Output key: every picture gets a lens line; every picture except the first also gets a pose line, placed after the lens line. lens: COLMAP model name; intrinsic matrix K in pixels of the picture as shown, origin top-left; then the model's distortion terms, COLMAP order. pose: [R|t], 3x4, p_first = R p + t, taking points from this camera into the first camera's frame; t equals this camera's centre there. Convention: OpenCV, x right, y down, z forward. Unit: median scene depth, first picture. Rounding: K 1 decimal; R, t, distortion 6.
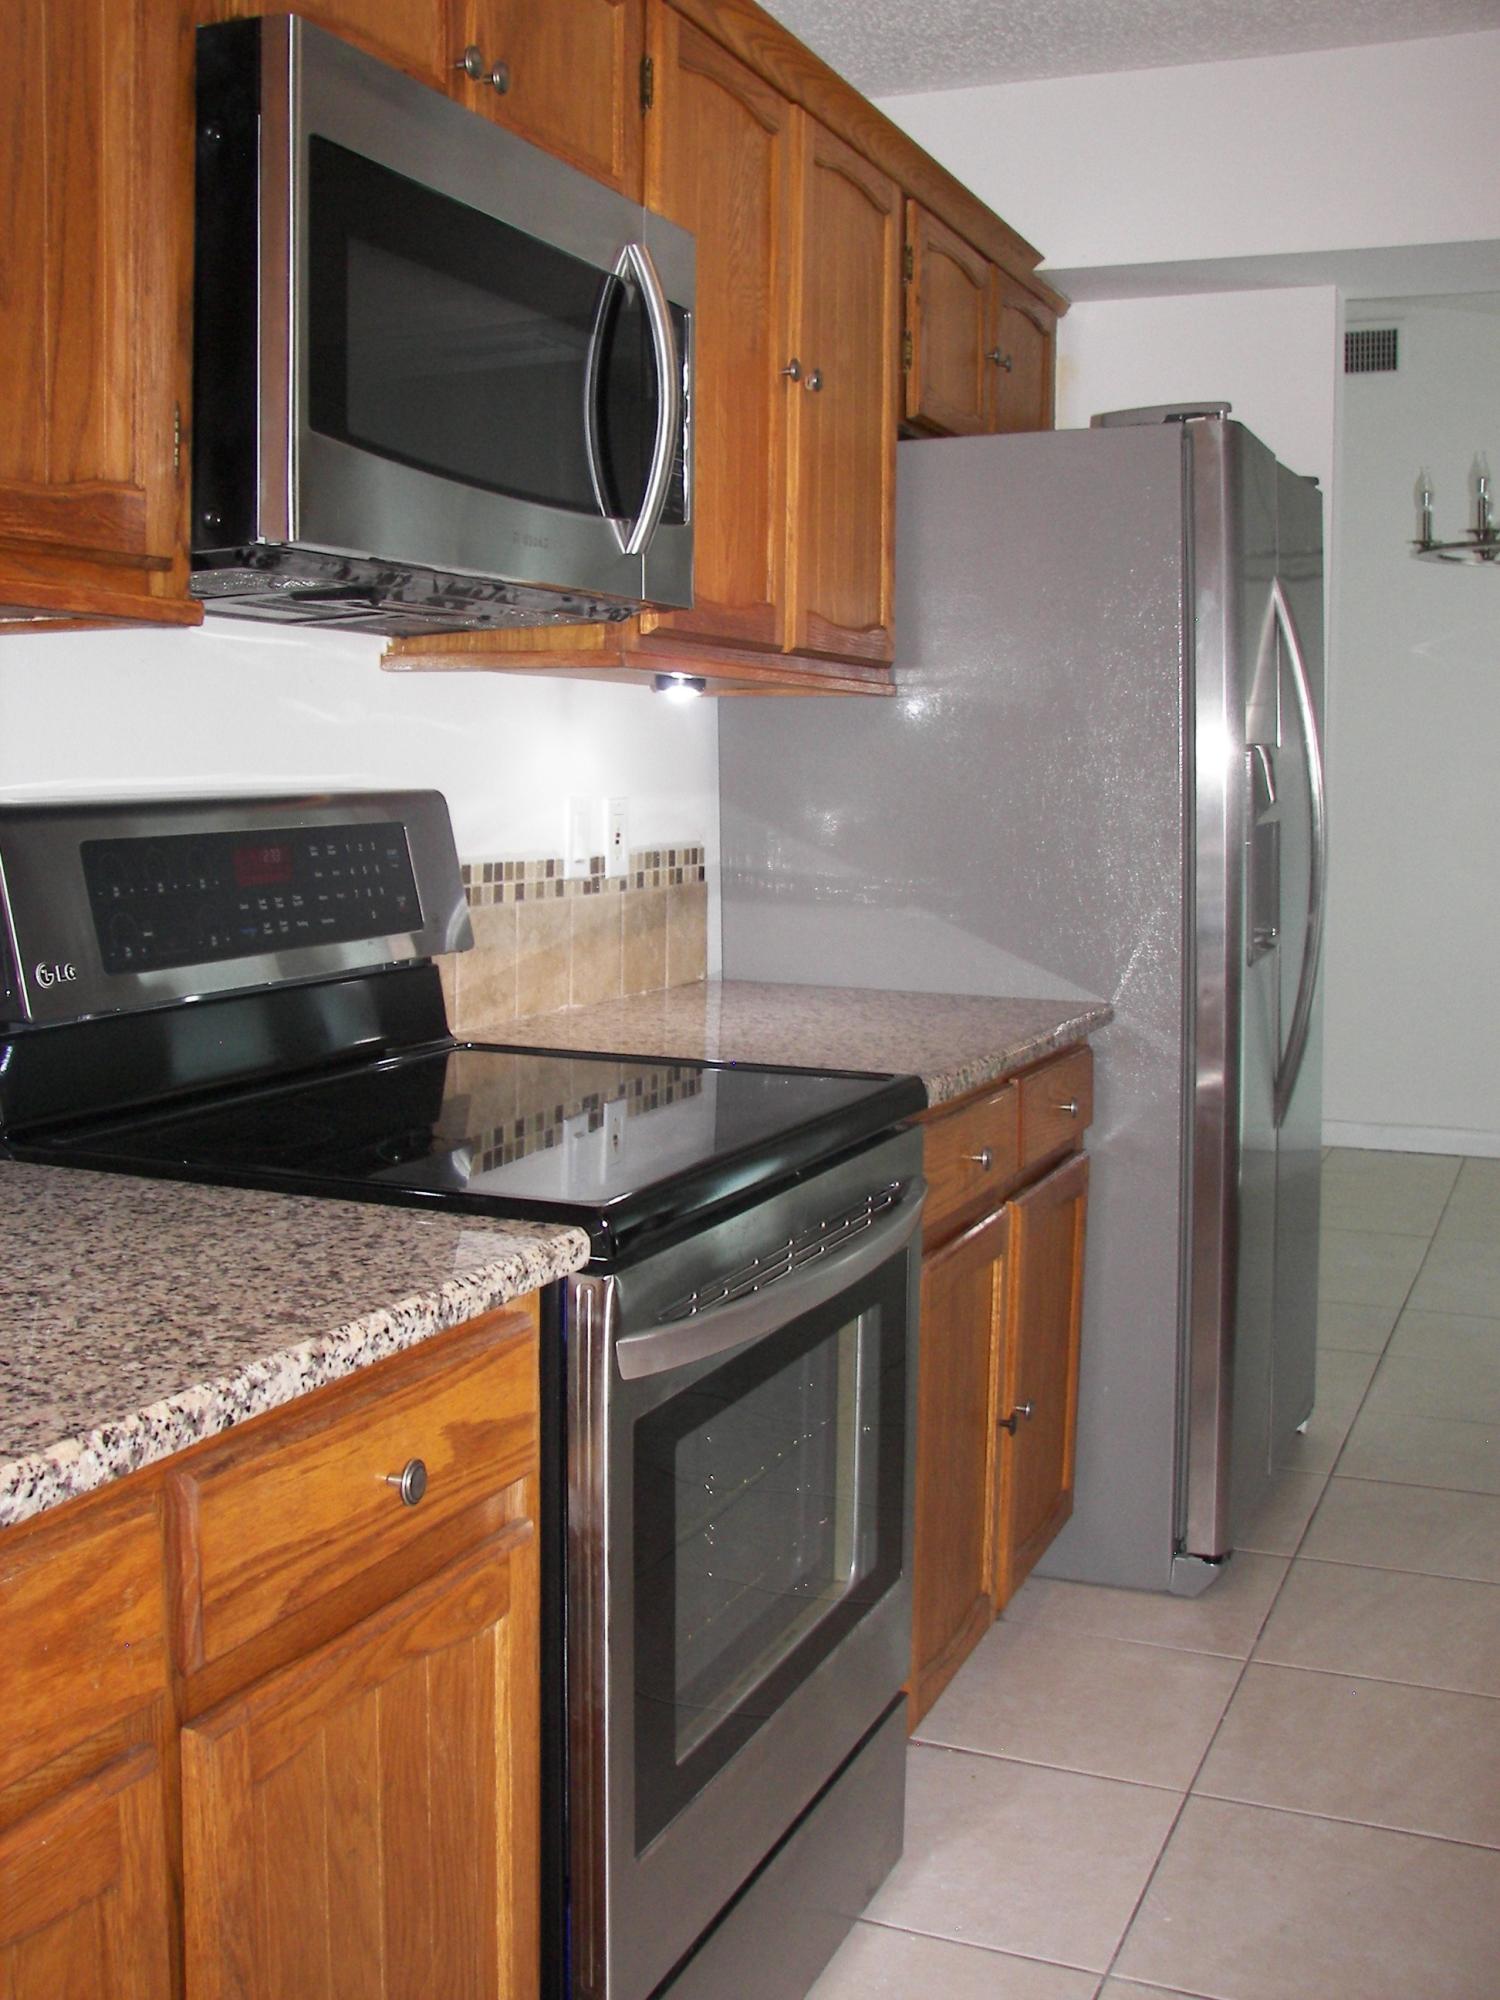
lens RADIAL K [[2107.2, 0, 719.3], [0, 2107.2, 989.9], [0, 0, 1]] dist [-0.218952, 0.256511]
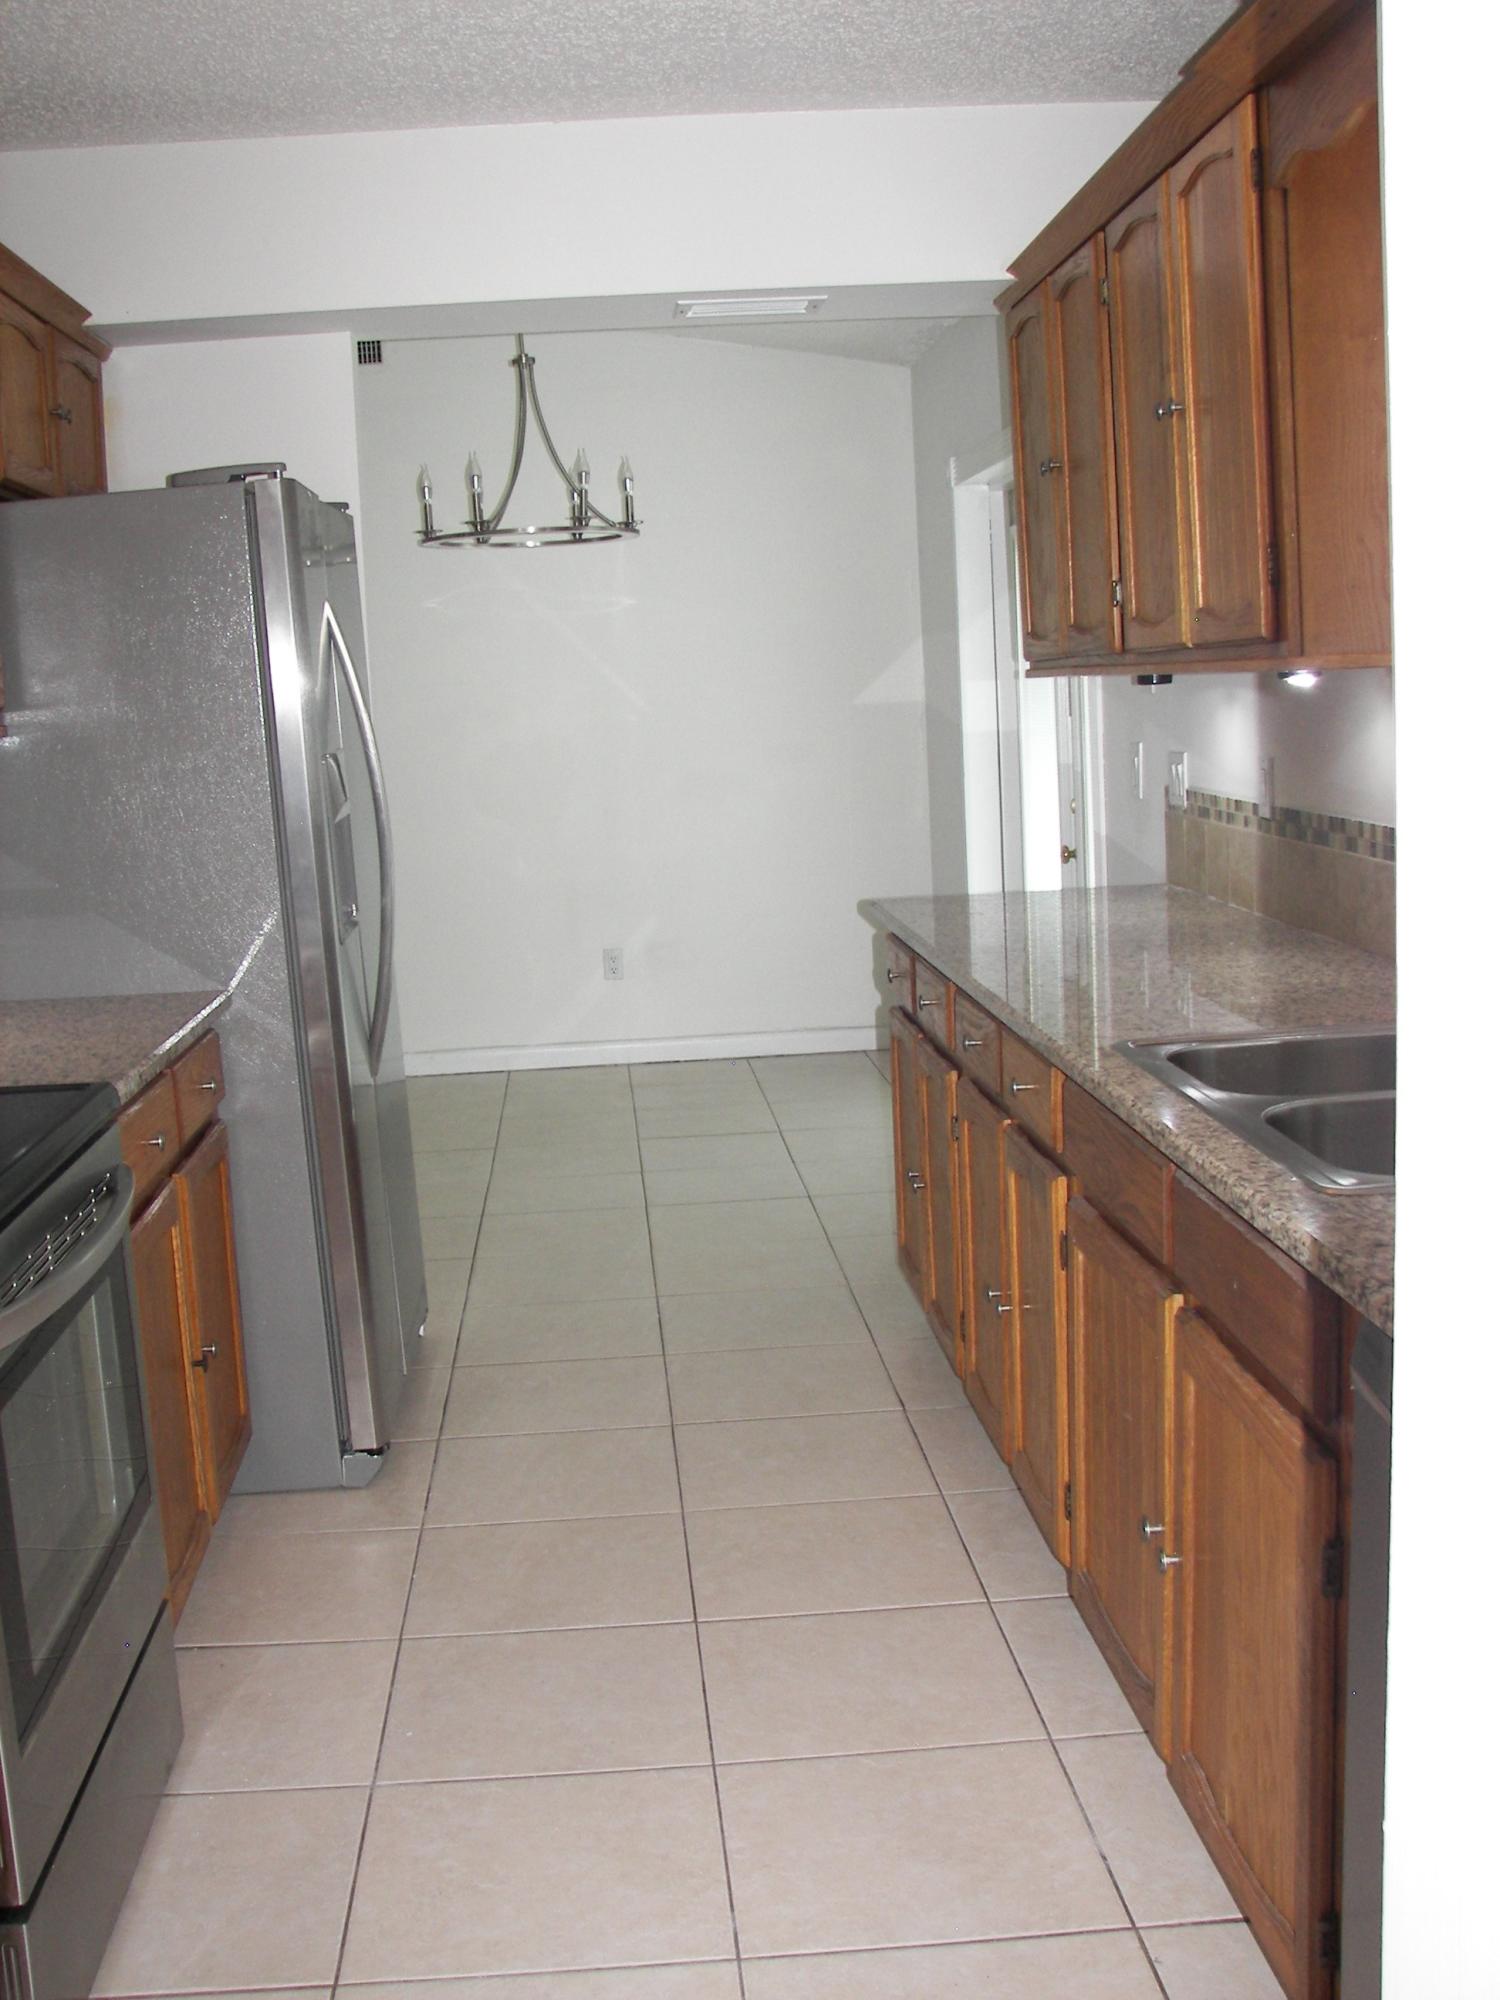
lens RADIAL K [[2107.2, 0, 719.3], [0, 2107.2, 989.9], [0, 0, 1]] dist [-0.218952, 0.256511]
pose [[0.887335, -0.116737, 0.446105, -0.084197], [0.103462, 0.993161, 0.054097, -0.027806], [-0.449369, -0.001847, 0.893344, -0.144562]]
